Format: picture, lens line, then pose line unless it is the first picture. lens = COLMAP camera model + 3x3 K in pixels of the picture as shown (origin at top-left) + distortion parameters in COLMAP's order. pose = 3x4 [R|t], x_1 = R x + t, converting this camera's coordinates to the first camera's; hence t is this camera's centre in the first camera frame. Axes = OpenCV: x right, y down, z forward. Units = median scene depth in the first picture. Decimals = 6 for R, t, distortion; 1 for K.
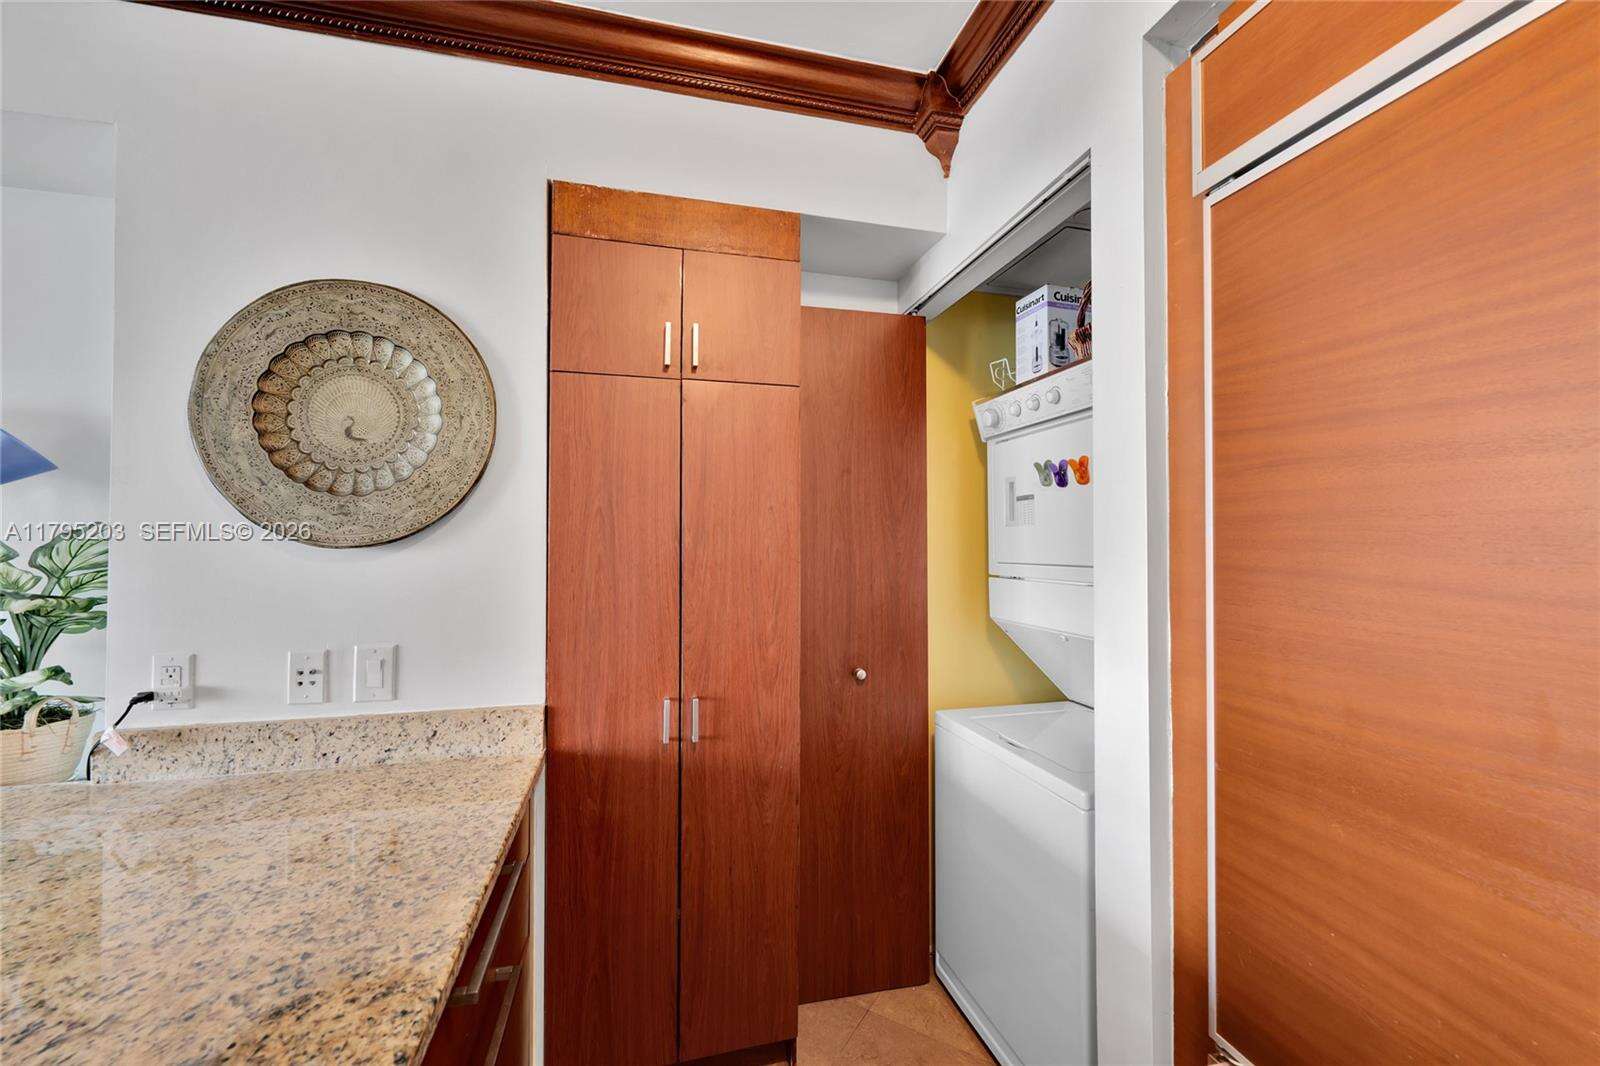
lens RADIAL K [[631.9, 0, 794.7], [0, 631.9, 531.0], [0, 0, 1]] dist [-0.000191, 0.000041]
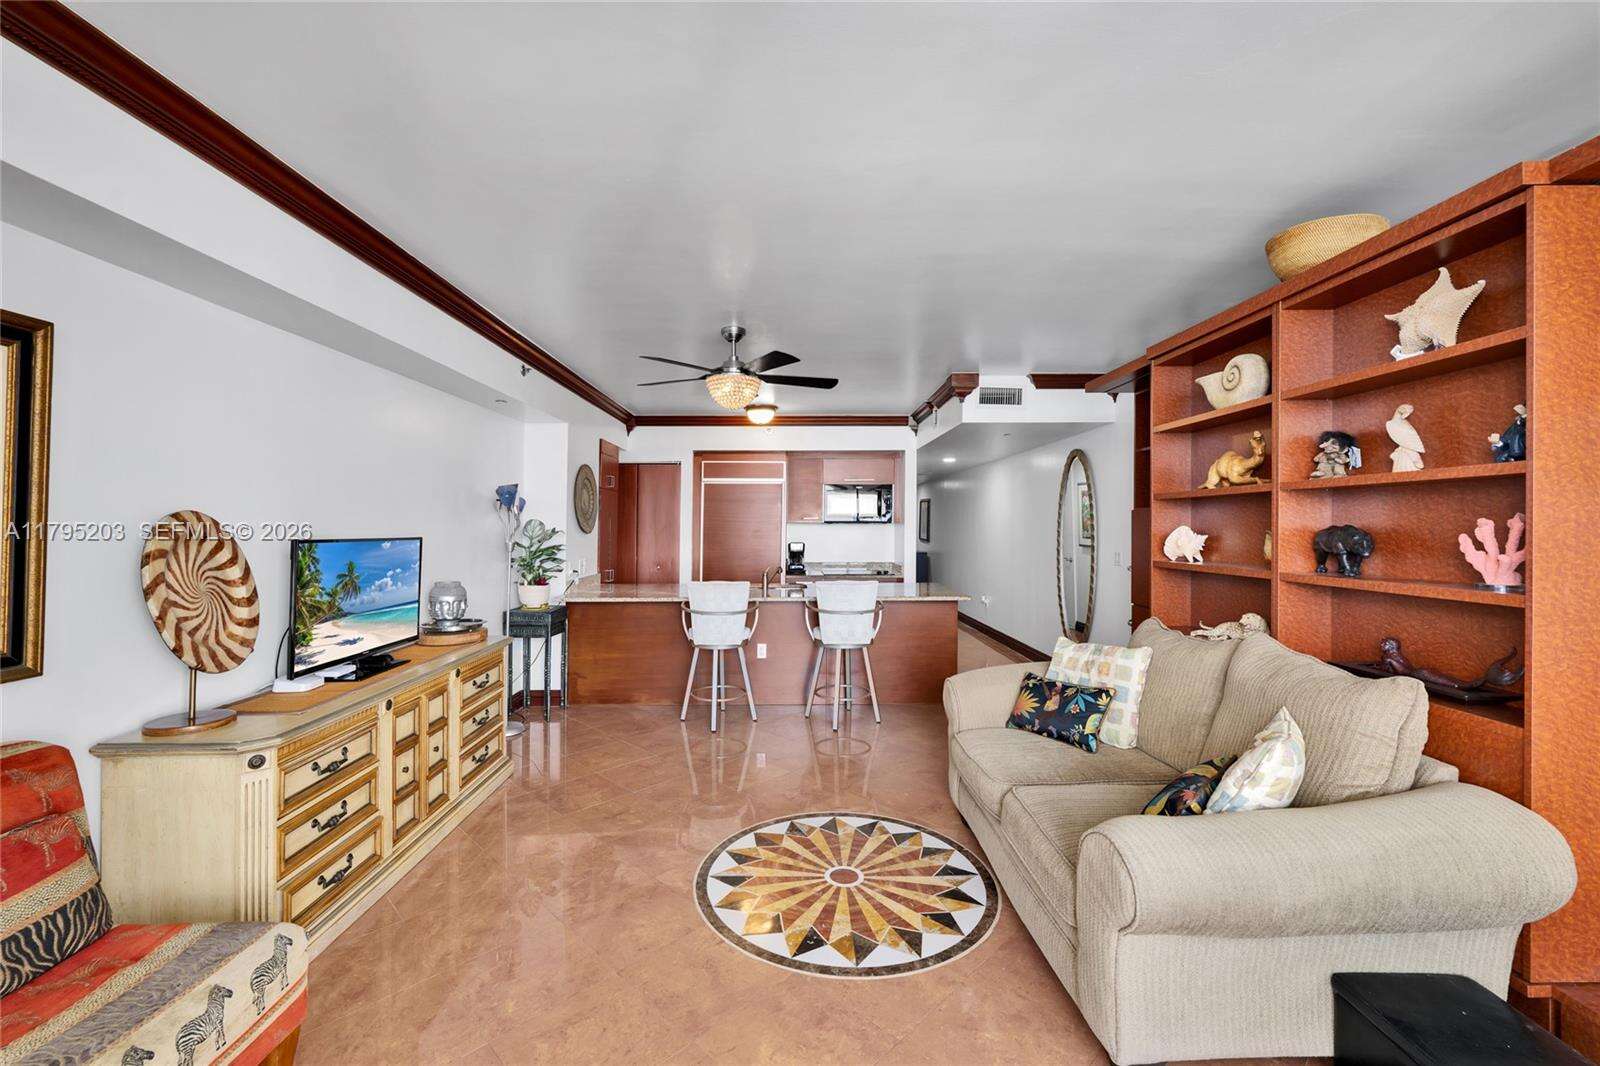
lens RADIAL K [[656.0, 0, 808.4], [0, 656.0, 528.1], [0, 0, 1]] dist [-0.050099, -0.000026]
pose [[0.222677, -0.005980, 0.974874, -4.298779], [-0.008342, 0.999933, 0.008040, -0.053478], [-0.974857, -0.009923, 0.222612, -1.230938]]
